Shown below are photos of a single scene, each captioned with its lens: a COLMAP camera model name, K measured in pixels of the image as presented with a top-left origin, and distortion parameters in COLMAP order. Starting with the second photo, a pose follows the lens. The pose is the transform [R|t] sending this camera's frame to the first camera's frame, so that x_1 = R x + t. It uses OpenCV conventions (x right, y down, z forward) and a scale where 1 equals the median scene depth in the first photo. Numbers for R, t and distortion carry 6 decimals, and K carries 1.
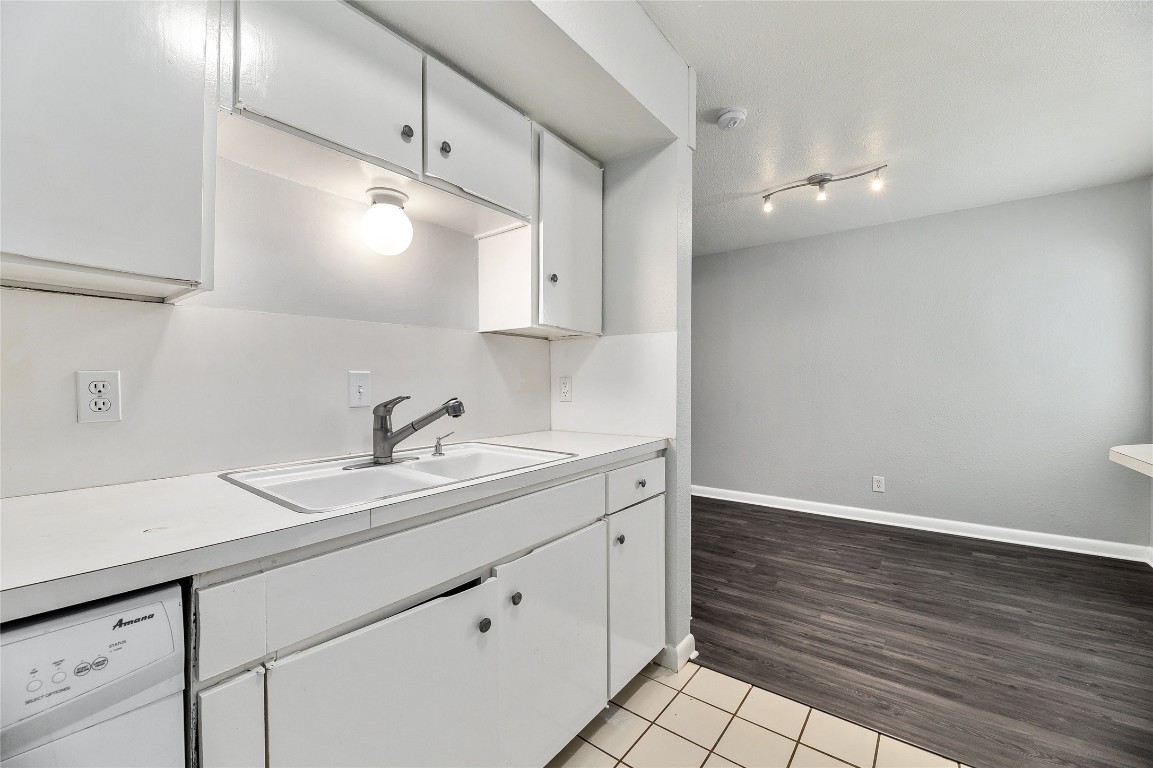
lens RADIAL K [[497.7, 0, 573.9], [0, 497.7, 379.6], [0, 0, 1]] dist [-0.020597, 0.000071]
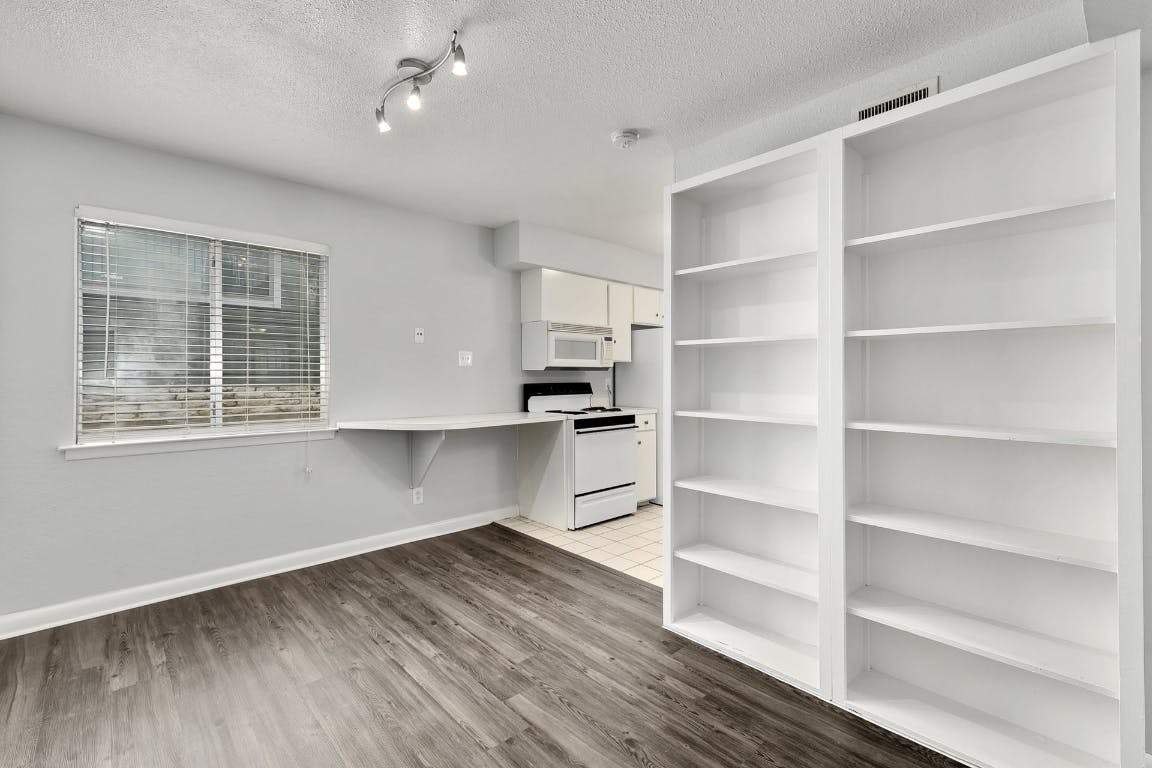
lens RADIAL K [[497.3, 0, 573.4], [0, 497.3, 379.6], [0, 0, 1]] dist [-0.020597, 0.000071]
pose [[-0.983153, 0.008990, 0.182562, 0.196651], [0.009029, 0.999959, -0.000615, -0.012851], [-0.182560, 0.001044, -0.983194, 1.718952]]
